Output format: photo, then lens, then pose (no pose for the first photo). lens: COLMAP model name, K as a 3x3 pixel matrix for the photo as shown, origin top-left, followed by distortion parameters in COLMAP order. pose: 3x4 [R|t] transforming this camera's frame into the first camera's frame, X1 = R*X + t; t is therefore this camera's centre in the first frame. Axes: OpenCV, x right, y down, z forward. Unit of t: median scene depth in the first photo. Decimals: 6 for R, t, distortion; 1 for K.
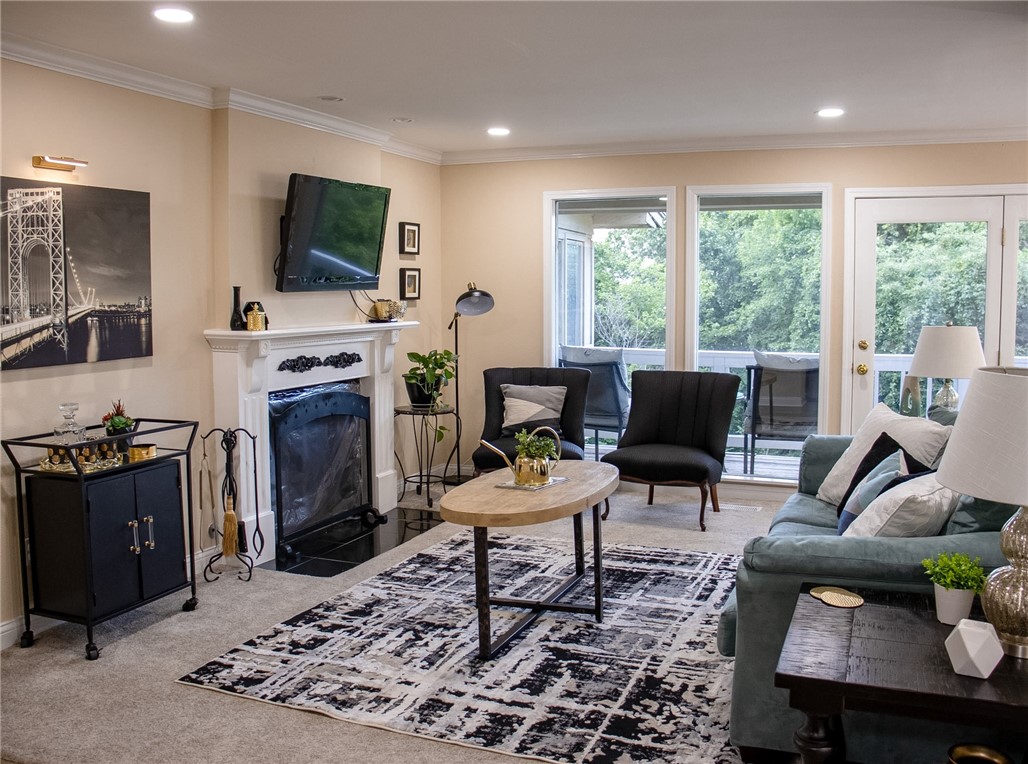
lens RADIAL K [[947.9, 0, 514.0], [0, 947.9, 382.0], [0, 0, 1]] dist [-0.191866, 0.195492]
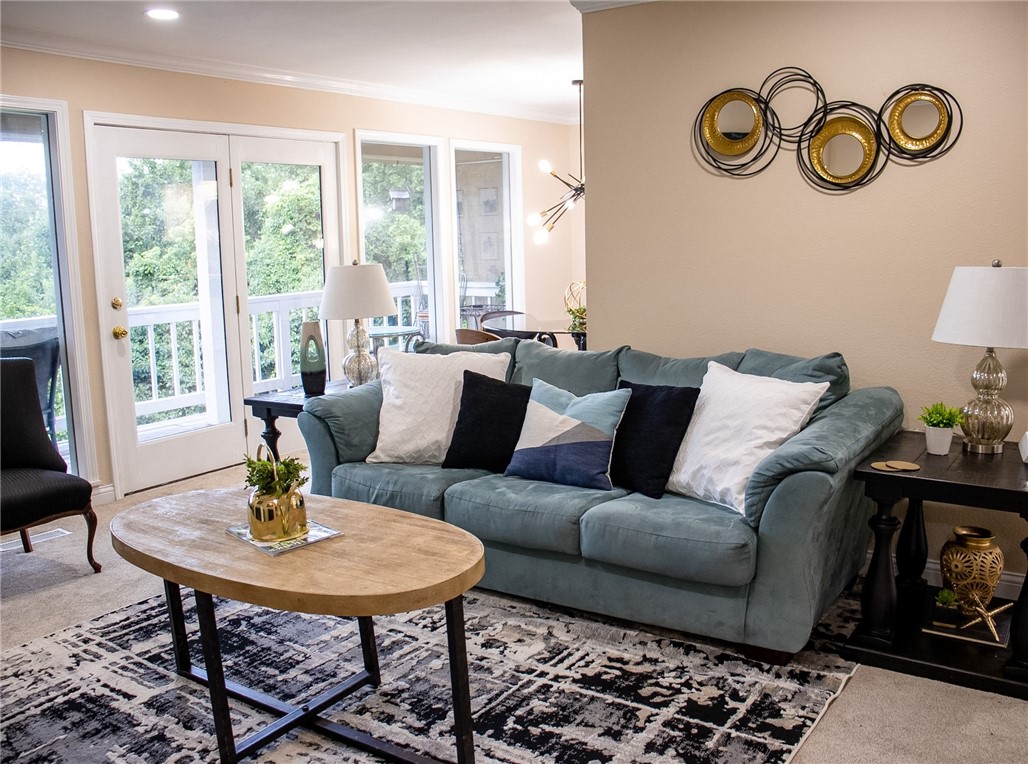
lens RADIAL K [[947.9, 0, 514.0], [0, 947.9, 382.0], [0, 0, 1]] dist [-0.191866, 0.195492]
pose [[0.200324, -0.150650, 0.968078, -0.622752], [0.112997, 0.985066, 0.129911, -0.064262], [-0.973192, 0.083366, 0.214355, 0.826308]]
